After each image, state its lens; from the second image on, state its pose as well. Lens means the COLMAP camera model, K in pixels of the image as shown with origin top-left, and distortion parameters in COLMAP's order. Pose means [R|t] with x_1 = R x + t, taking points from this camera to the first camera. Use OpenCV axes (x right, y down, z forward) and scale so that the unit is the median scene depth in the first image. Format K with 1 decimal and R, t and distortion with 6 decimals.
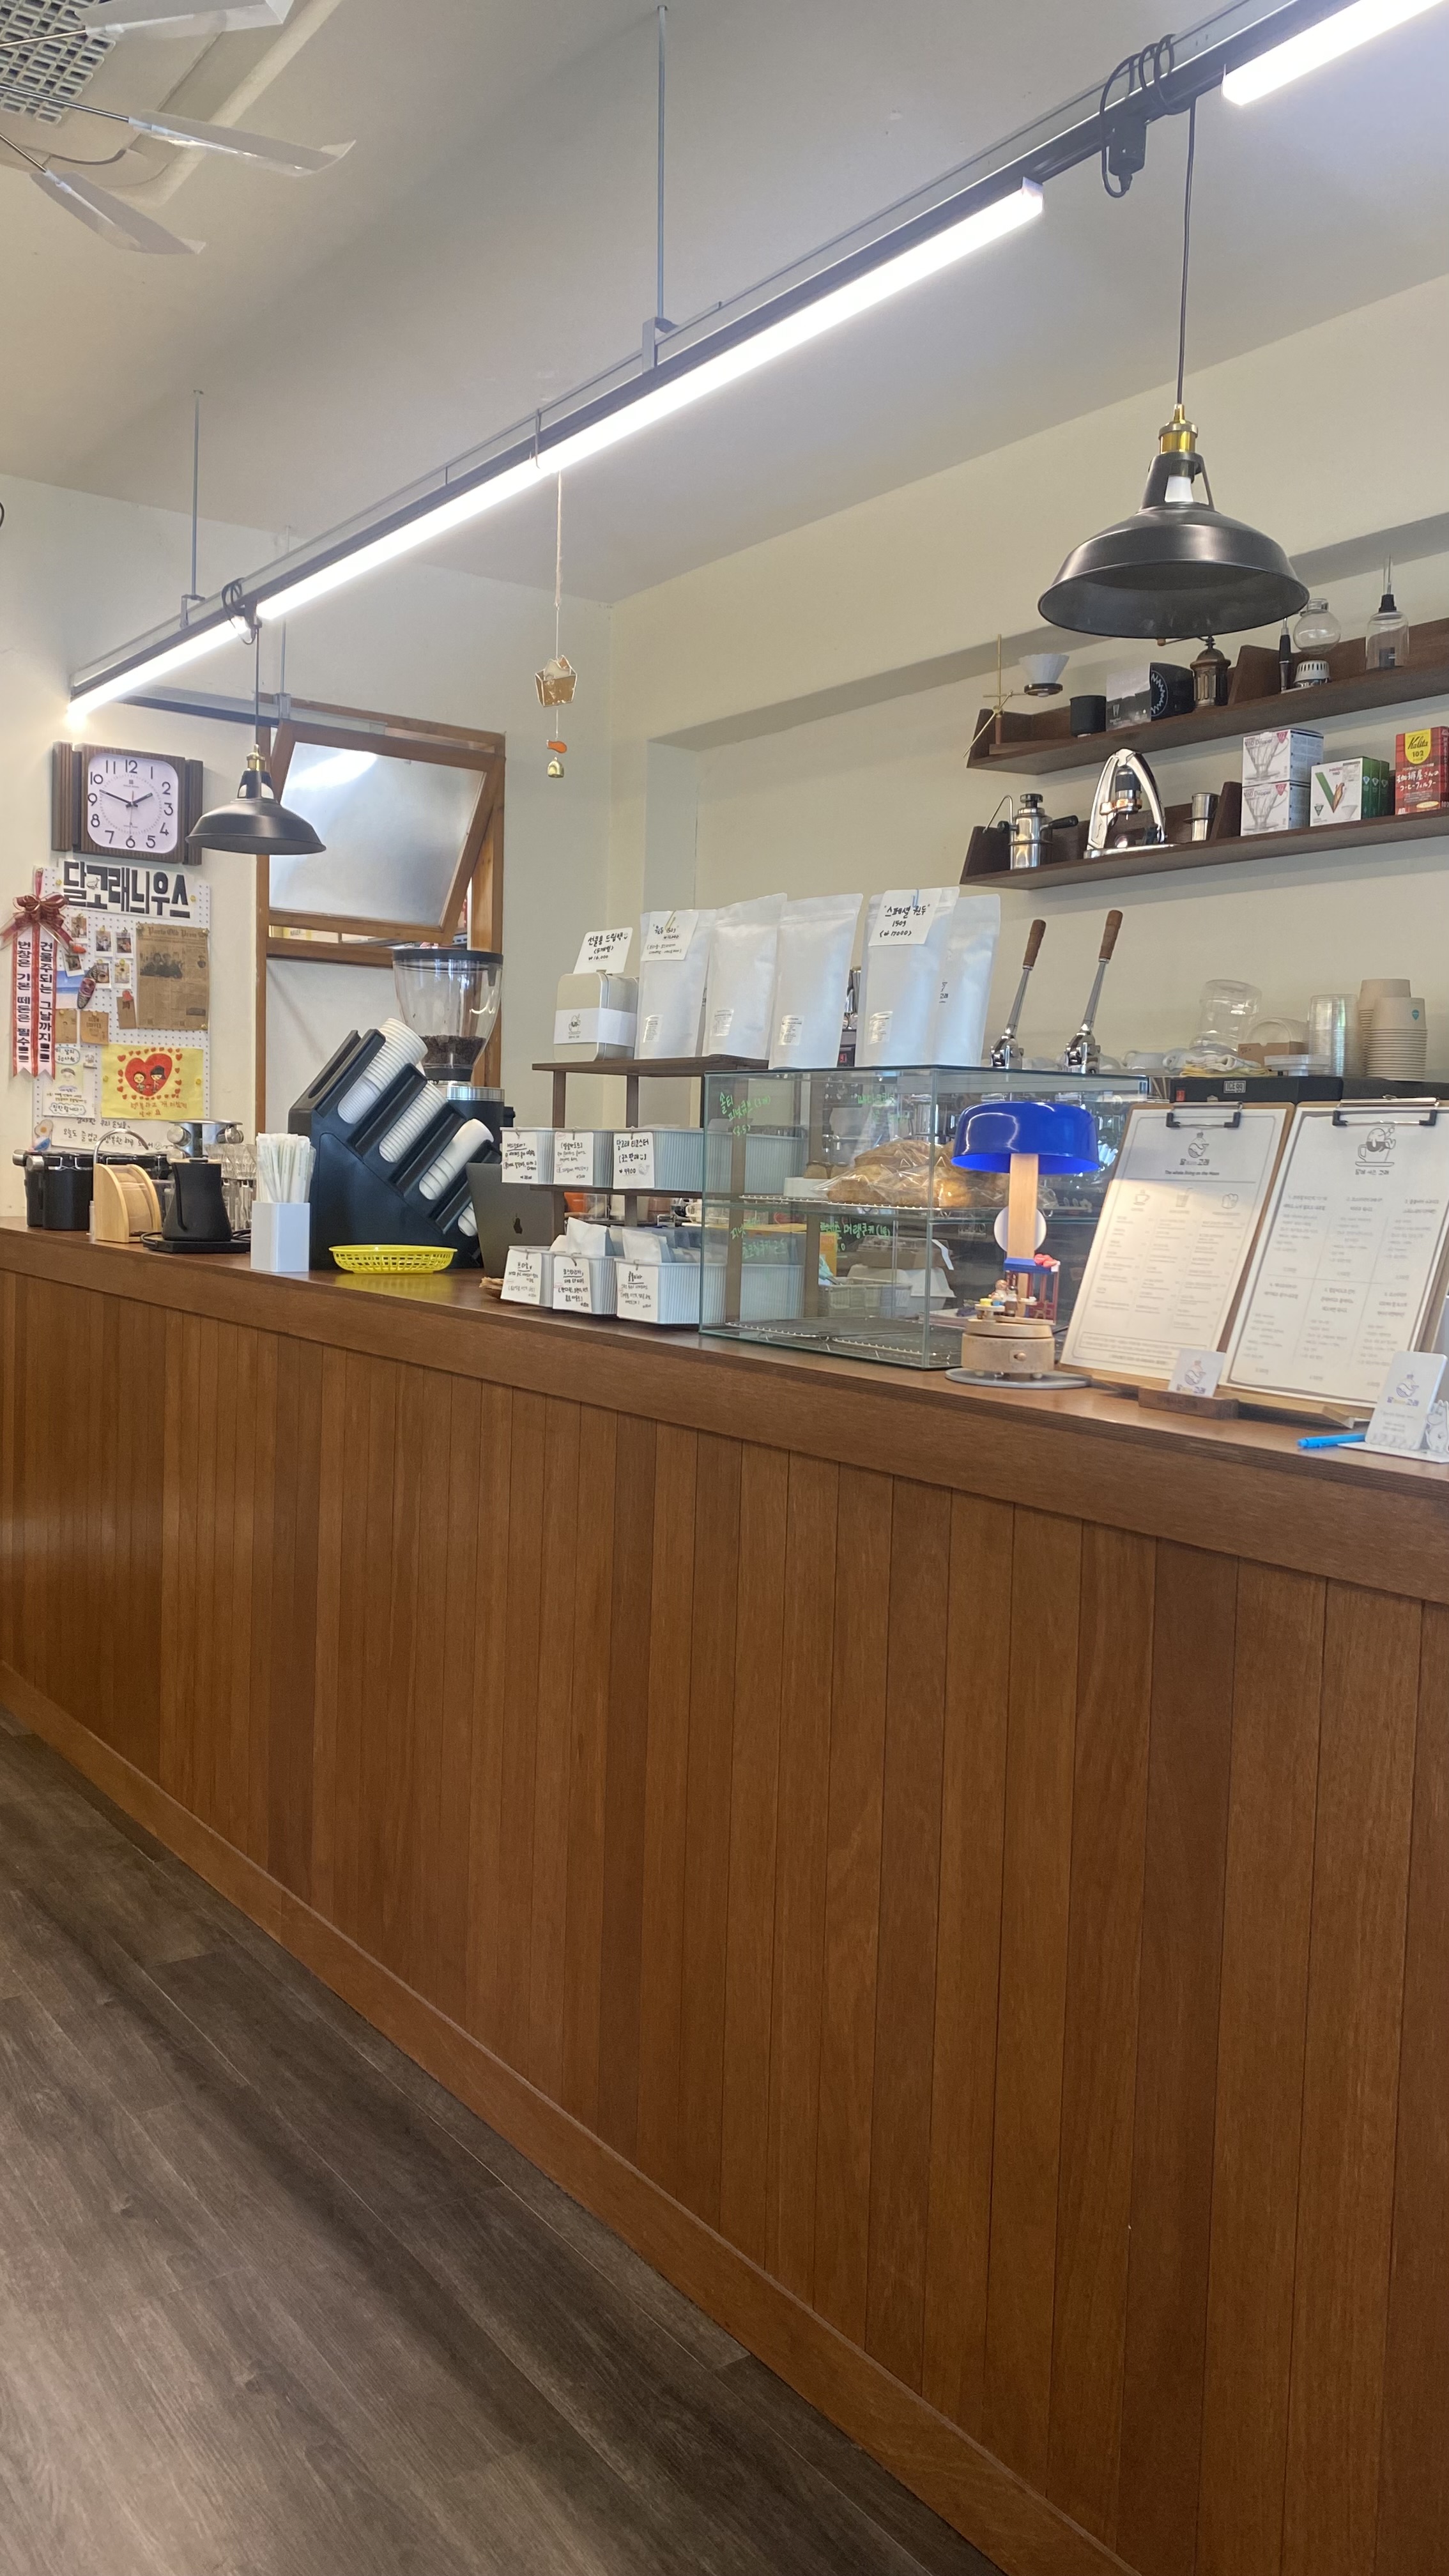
lens RADIAL K [[1995.4, 0, 724.5], [0, 1995.4, 1288.0], [0, 0, 1]] dist [0.002711, -0.000441]
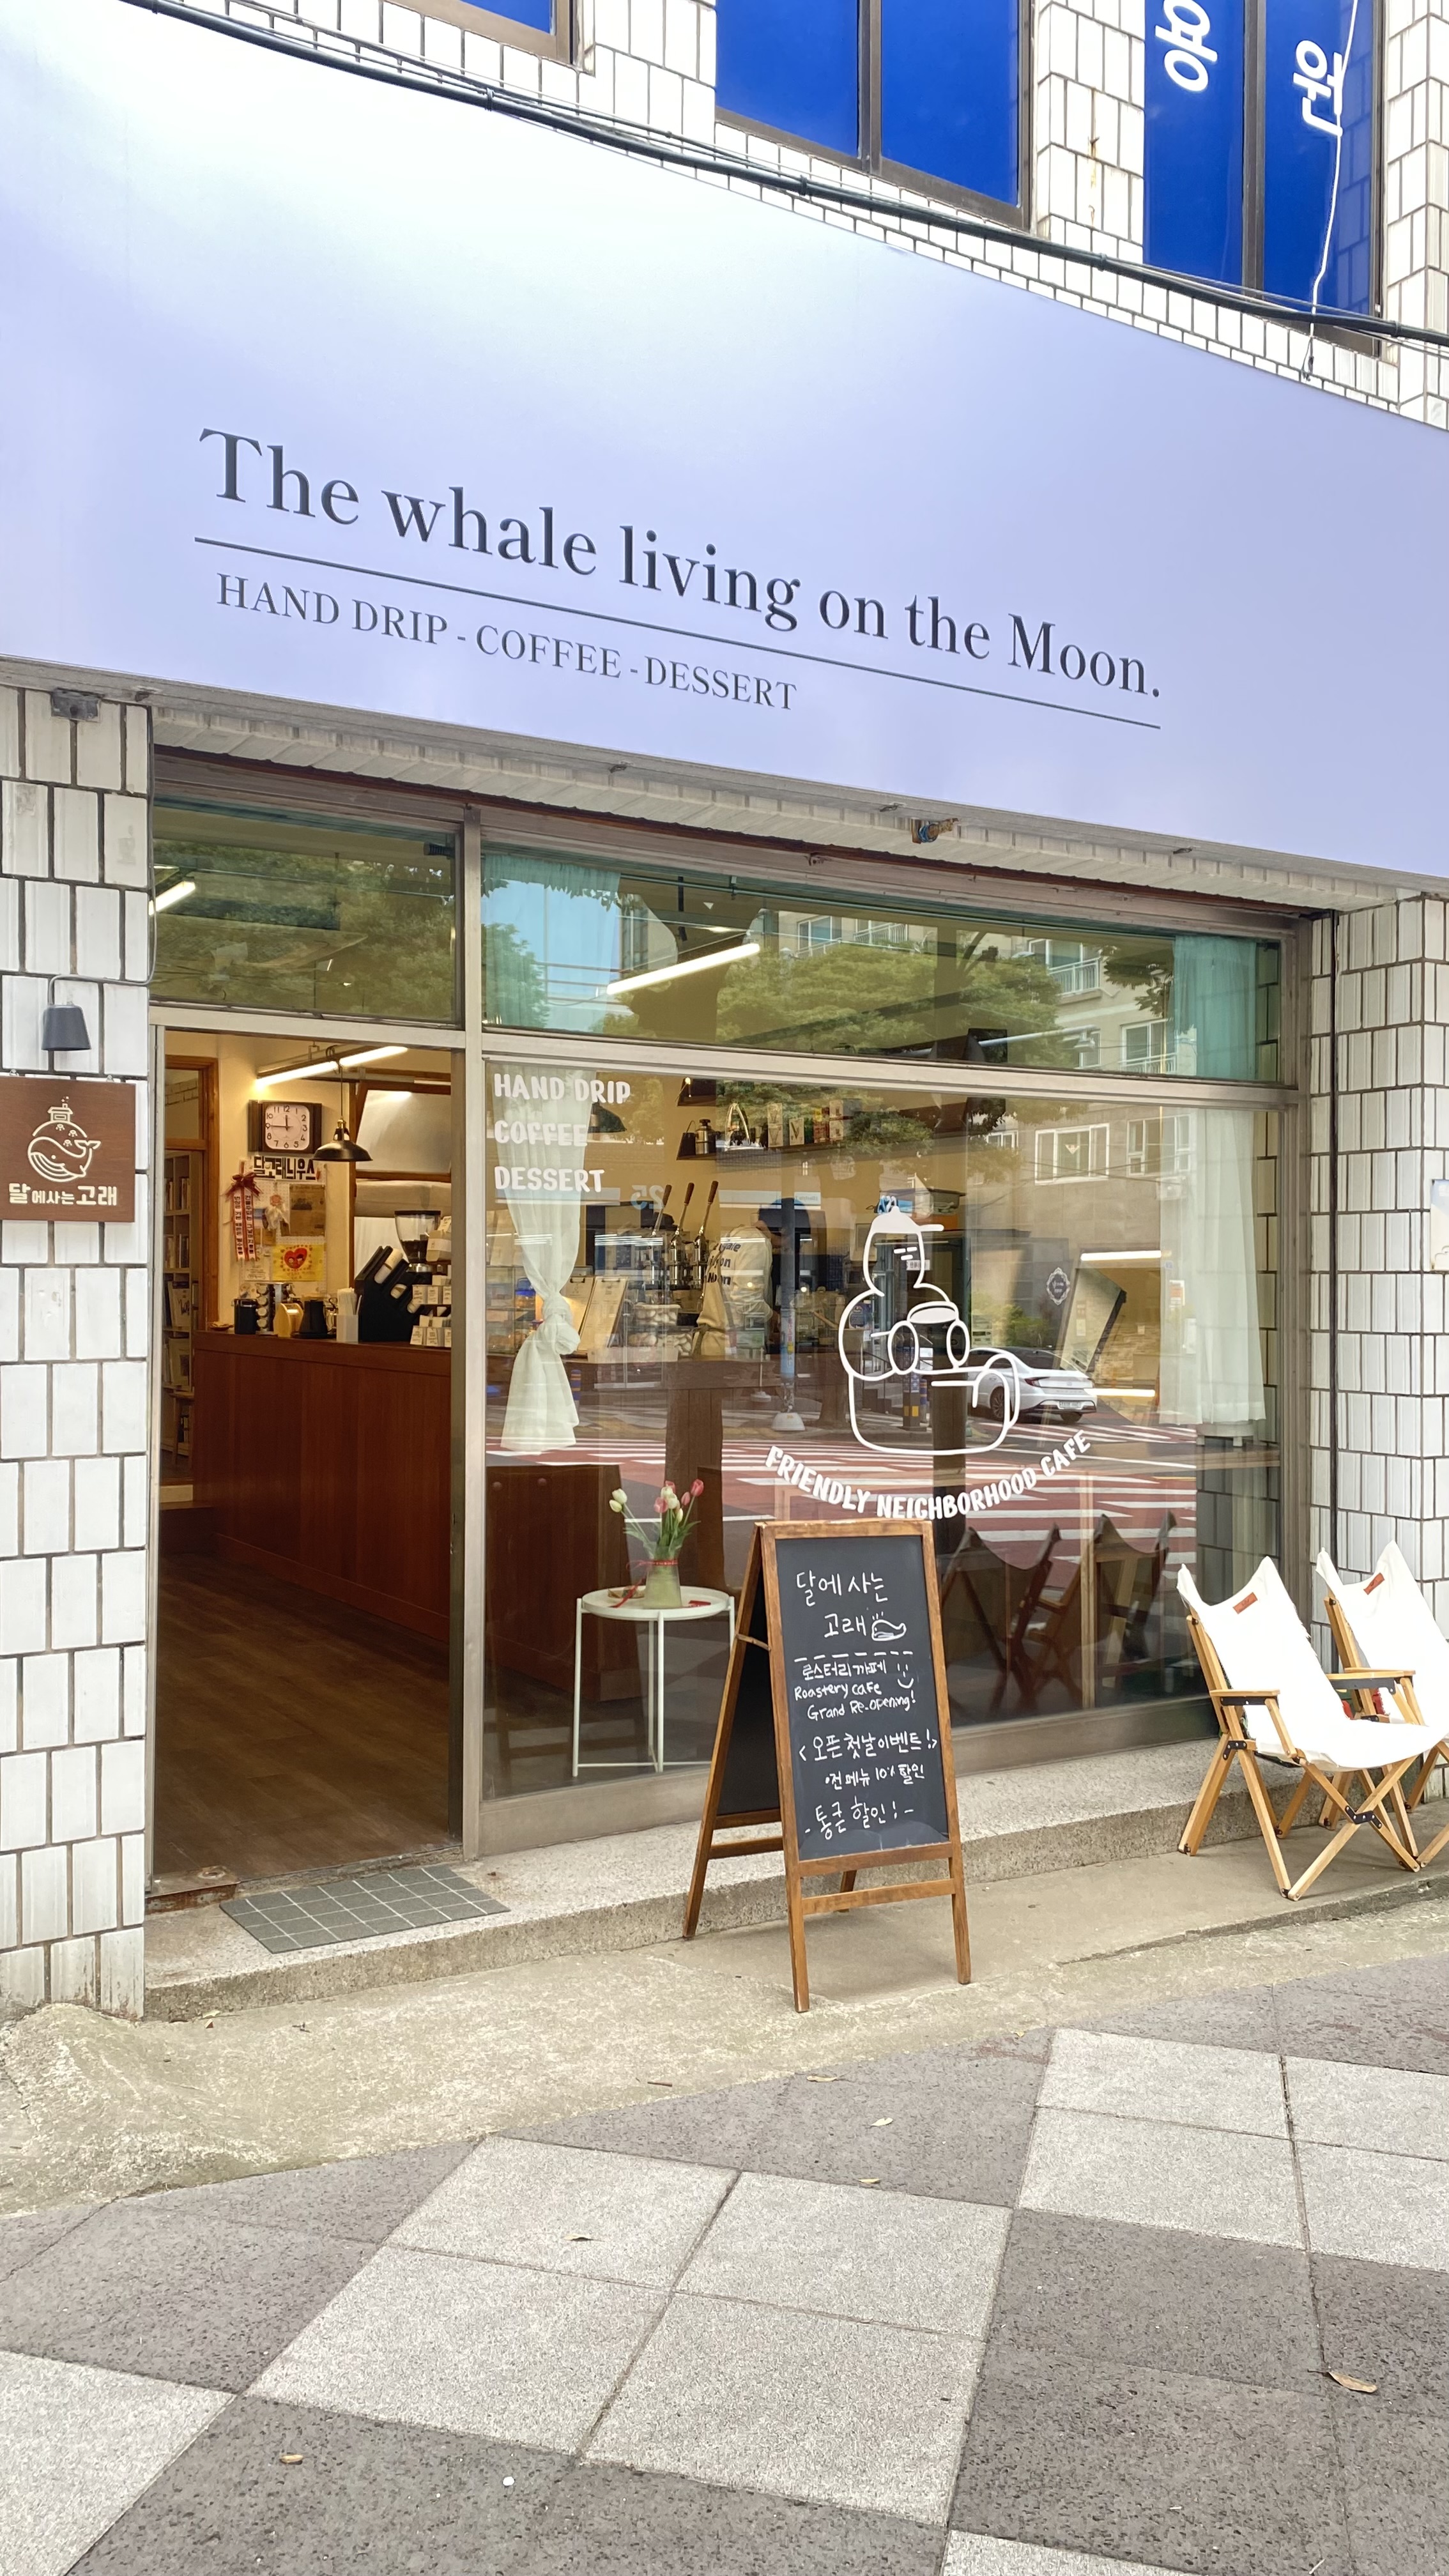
lens RADIAL K [[1995.4, 0, 724.5], [0, 1995.4, 1288.0], [0, 0, 1]] dist [0.002711, -0.000441]
pose [[0.997381, -0.024584, -0.068014, 0.286204], [0.019972, 0.997507, -0.067678, 0.068247], [0.069509, 0.066143, 0.995386, -0.996936]]
